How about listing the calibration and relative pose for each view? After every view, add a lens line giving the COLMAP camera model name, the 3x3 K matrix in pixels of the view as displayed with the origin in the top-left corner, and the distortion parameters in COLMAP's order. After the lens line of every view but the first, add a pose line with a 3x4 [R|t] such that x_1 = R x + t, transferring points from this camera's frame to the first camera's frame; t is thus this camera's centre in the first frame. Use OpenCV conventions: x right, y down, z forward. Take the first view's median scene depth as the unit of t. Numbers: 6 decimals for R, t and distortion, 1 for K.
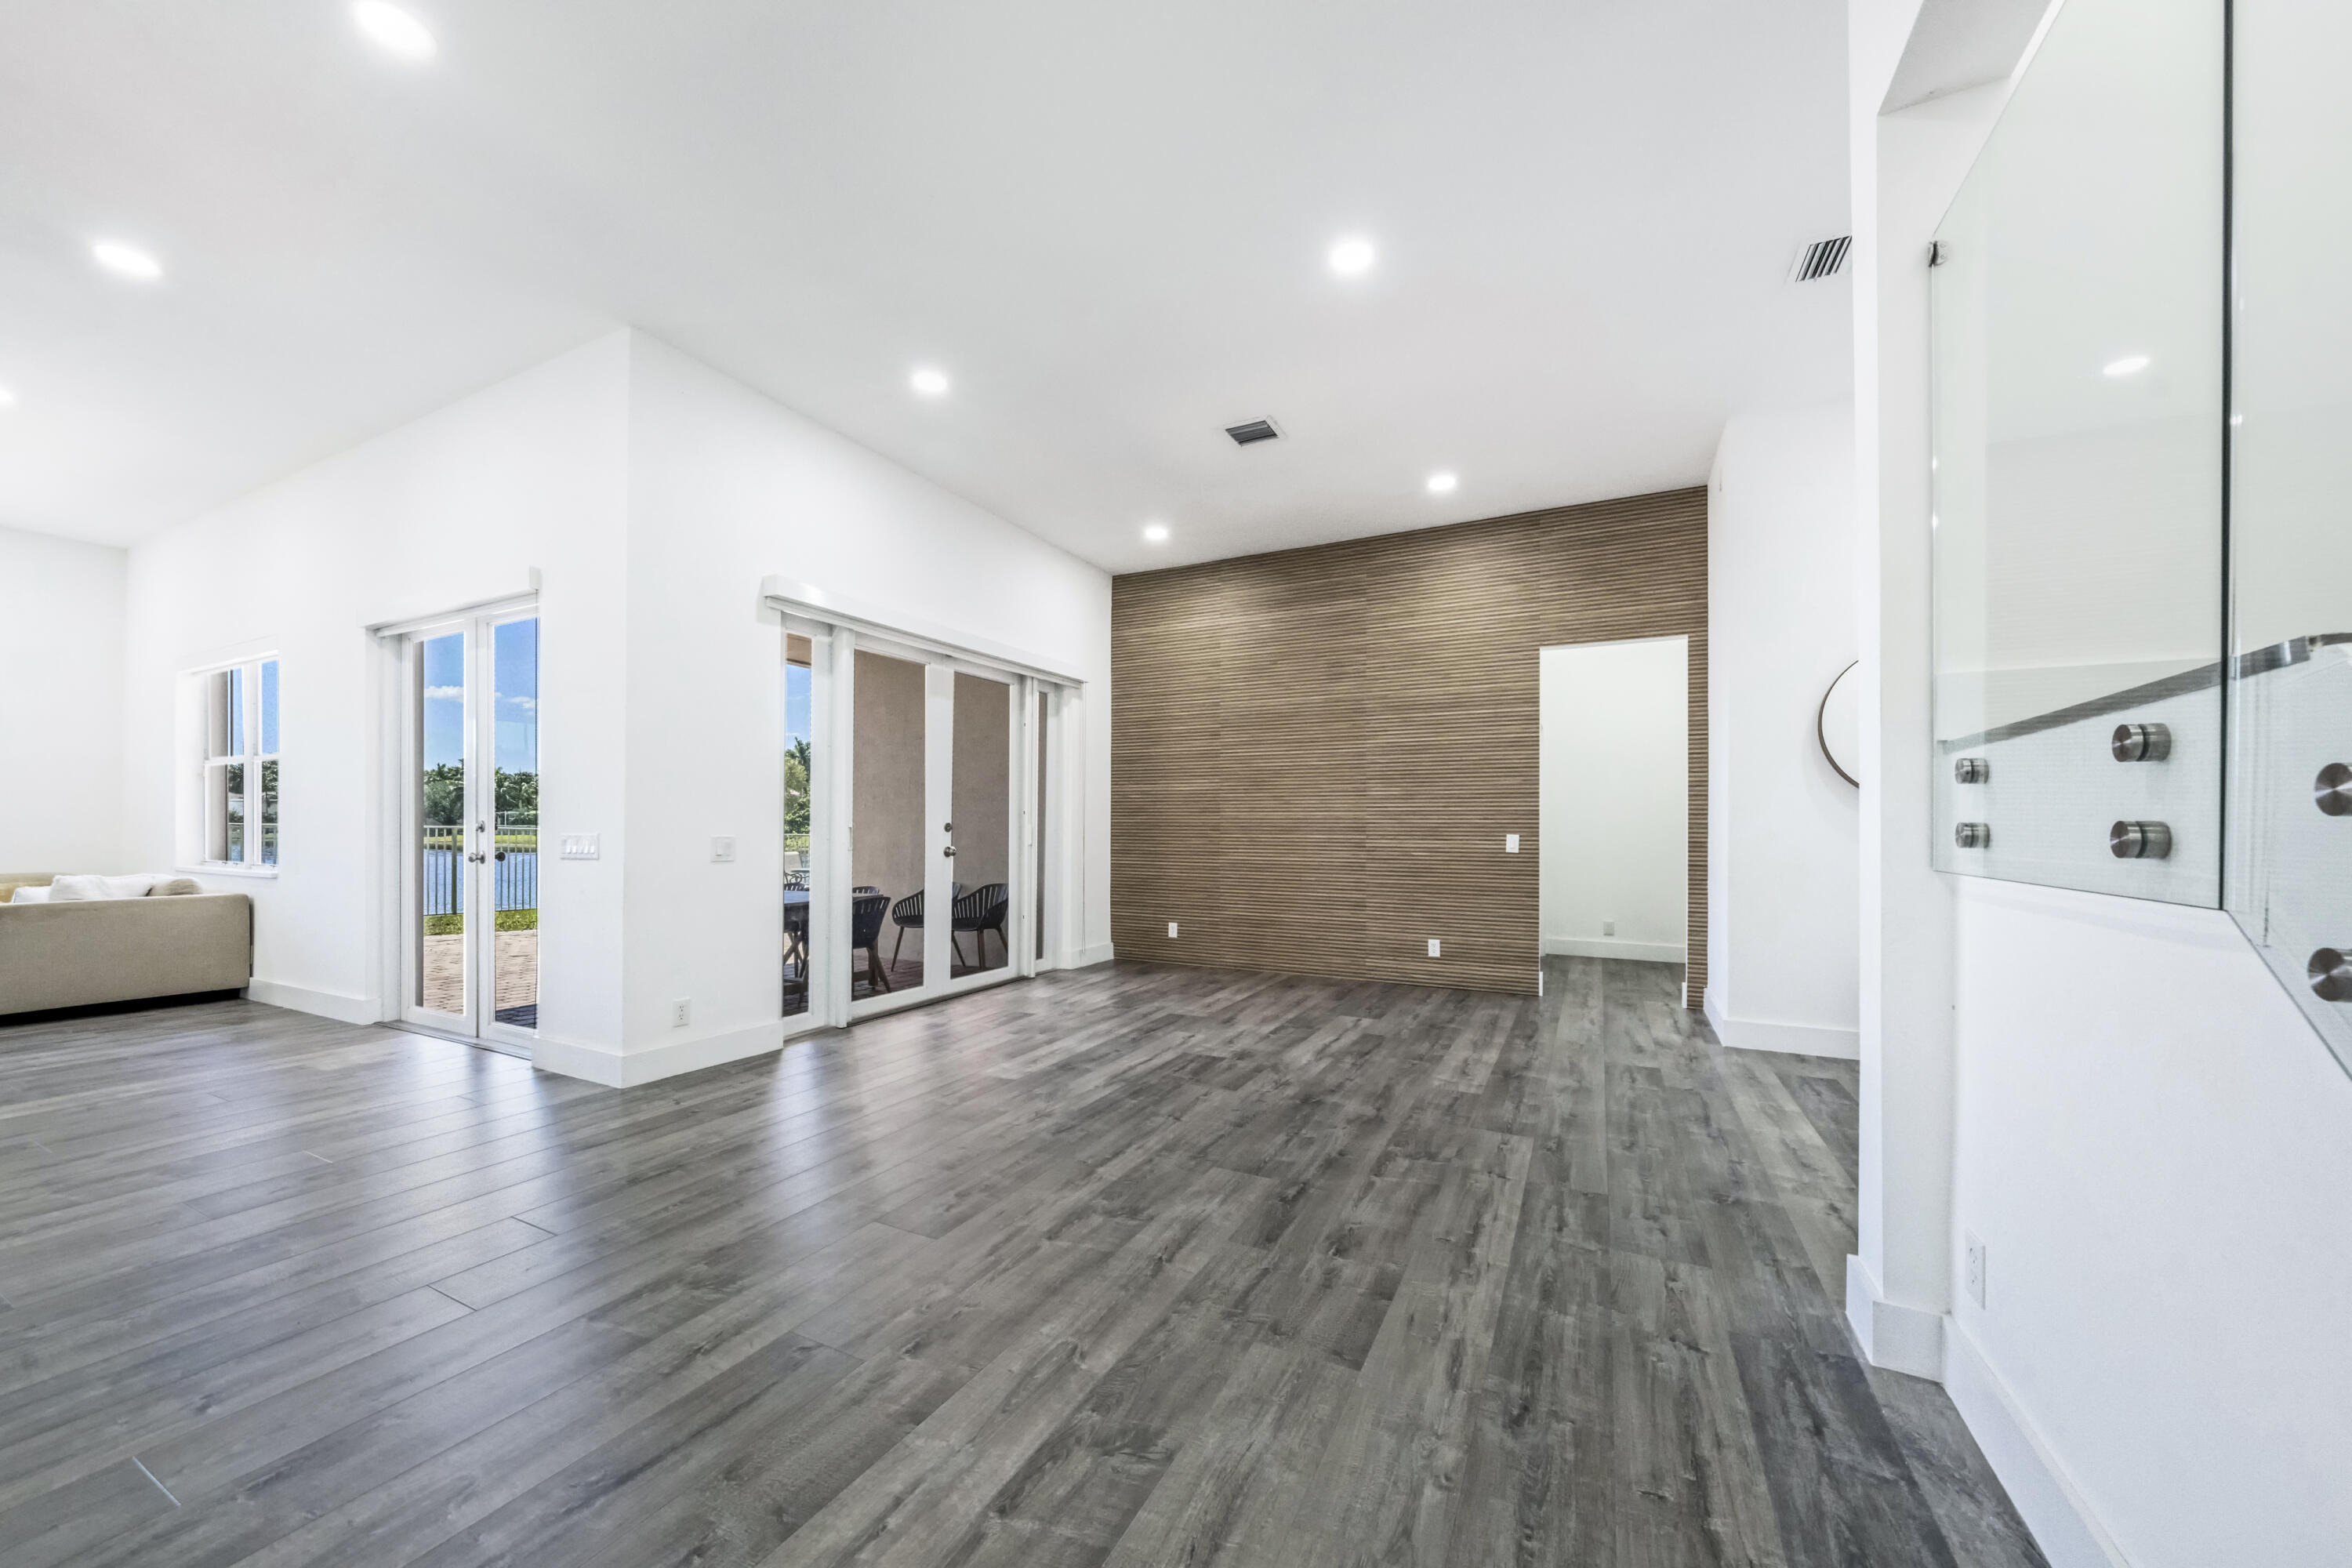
lens RADIAL K [[849.2, 0, 1179.1], [0, 849.2, 819.1], [0, 0, 1]] dist [-0.010134, -0.000019]
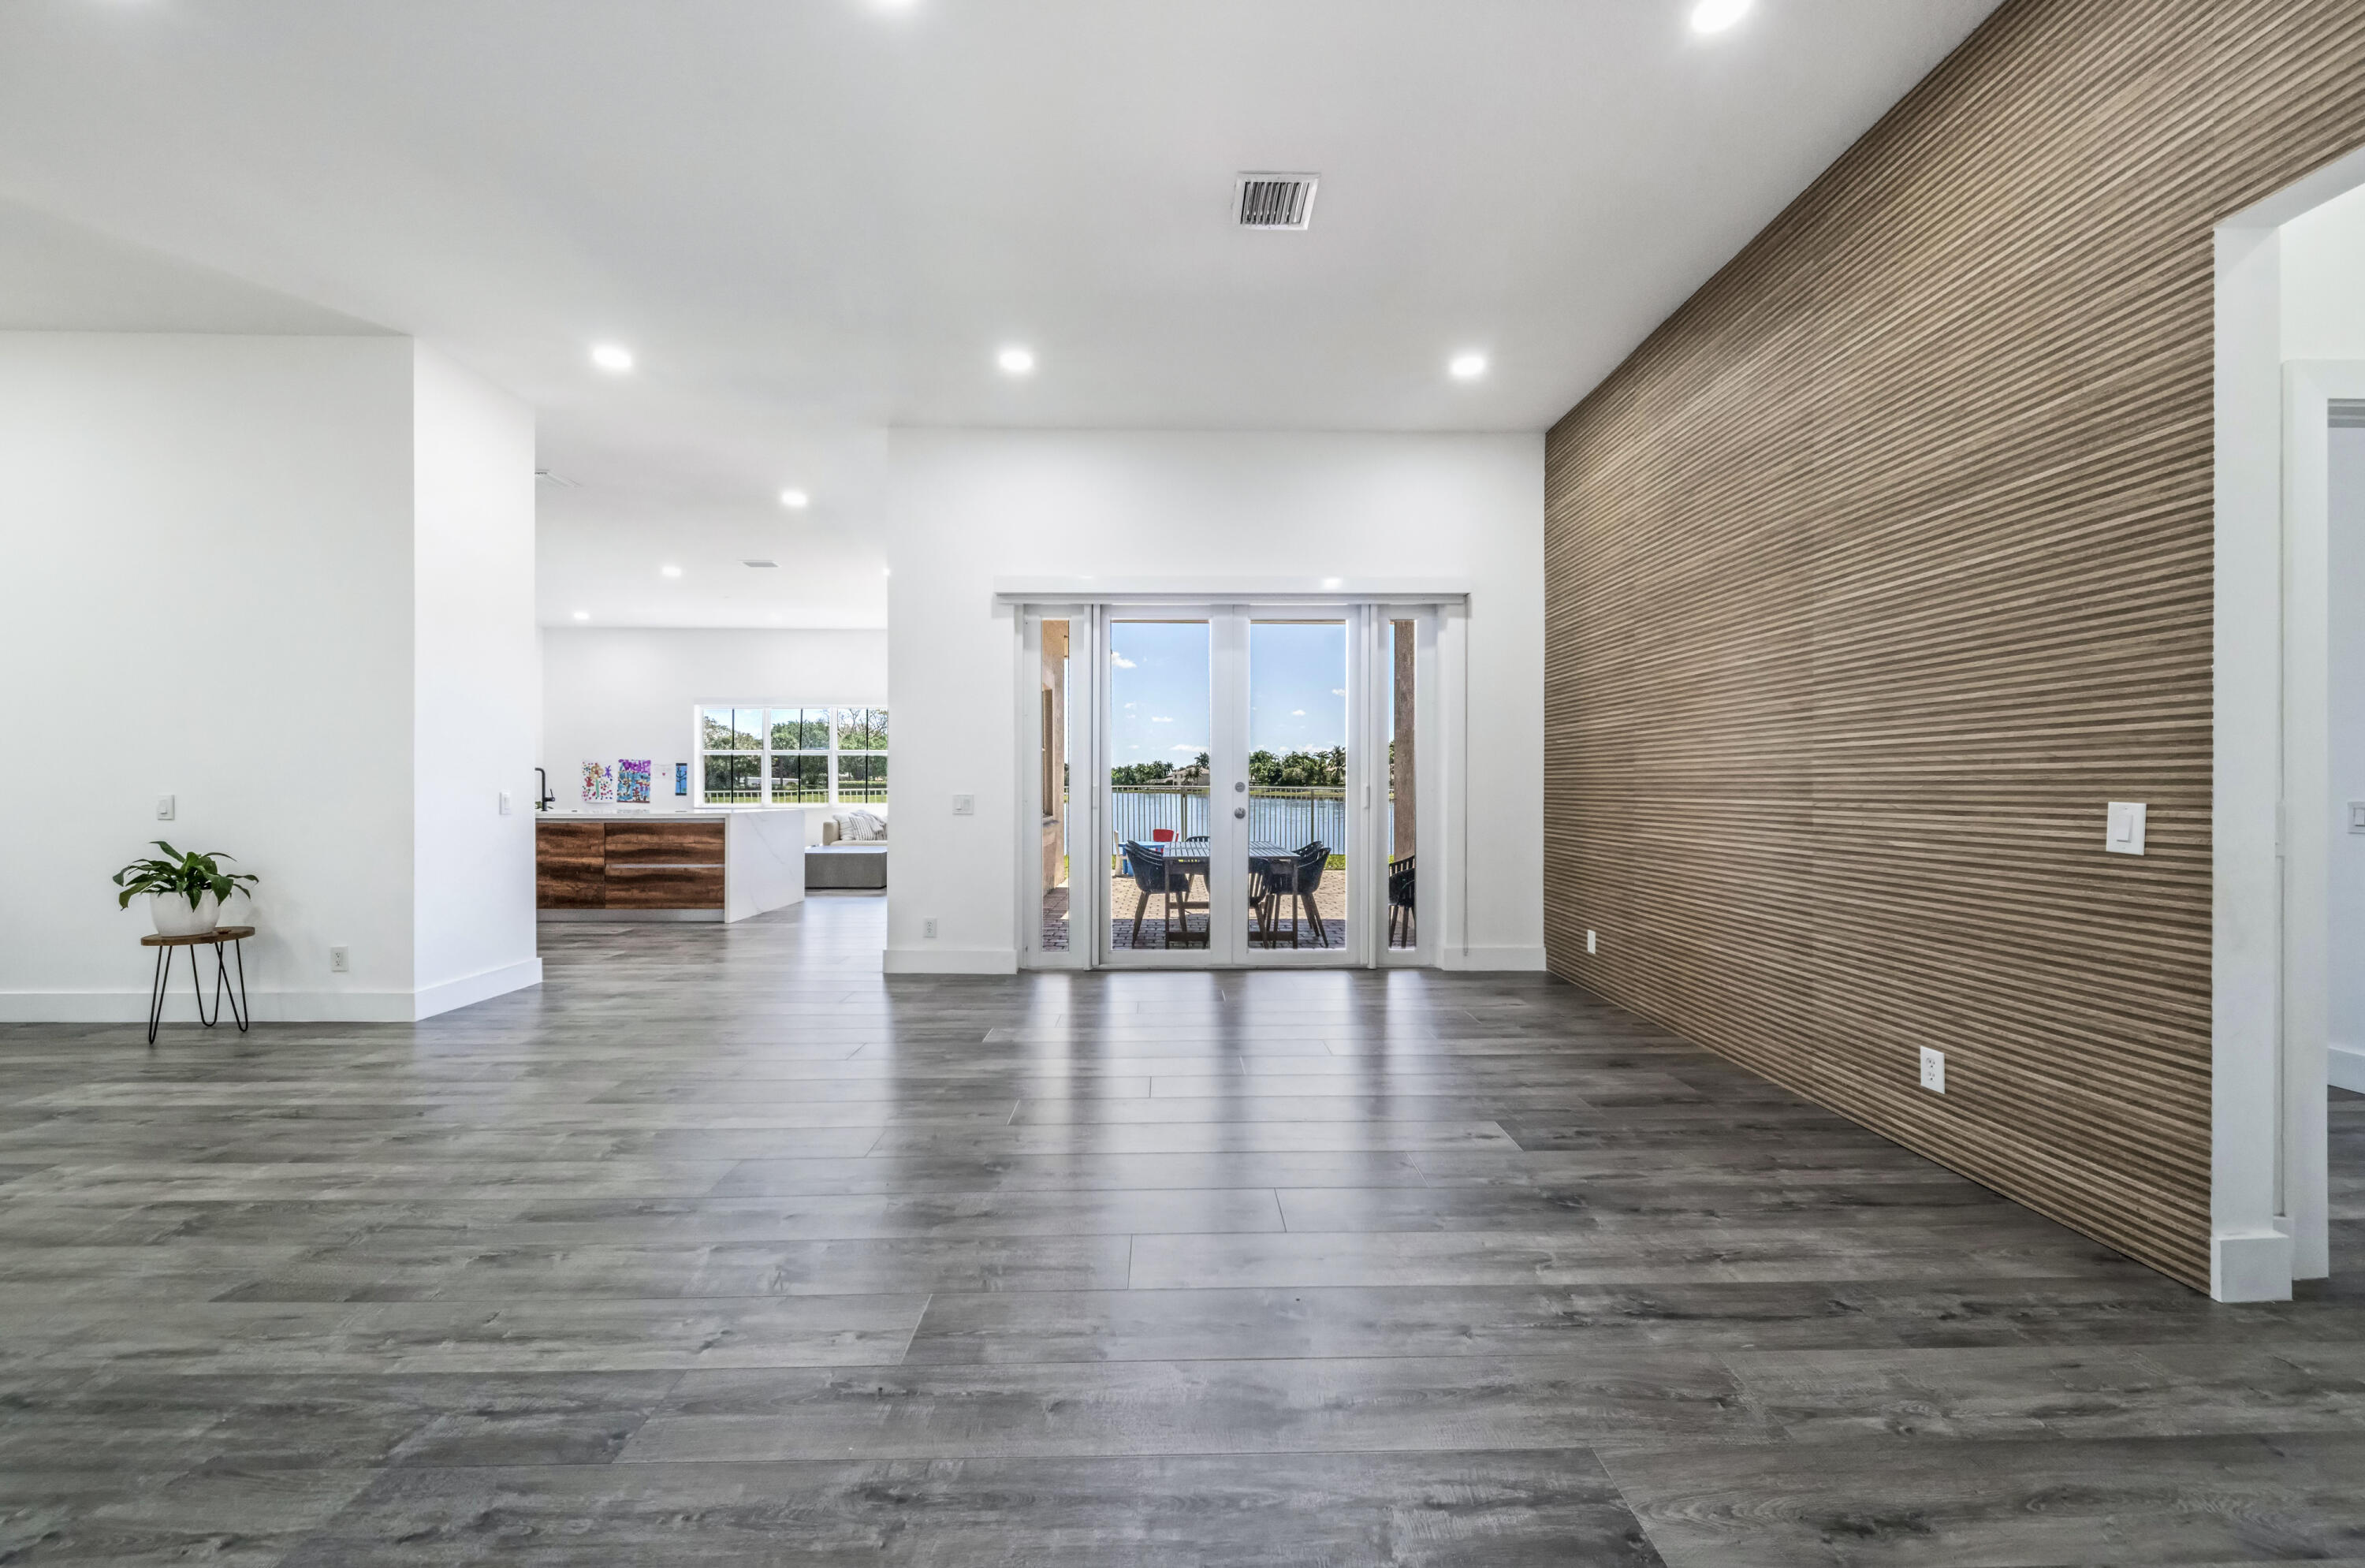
lens RADIAL K [[866.2, 0, 1182.5], [0, 866.2, 784.0], [0, 0, 1]] dist [-0.001057, -0.000351]
pose [[0.456597, -0.006317, -0.889651, 0.536521], [0.010510, 0.999943, -0.001706, 0.007433], [0.889612, -0.008571, 0.456638, 0.495063]]
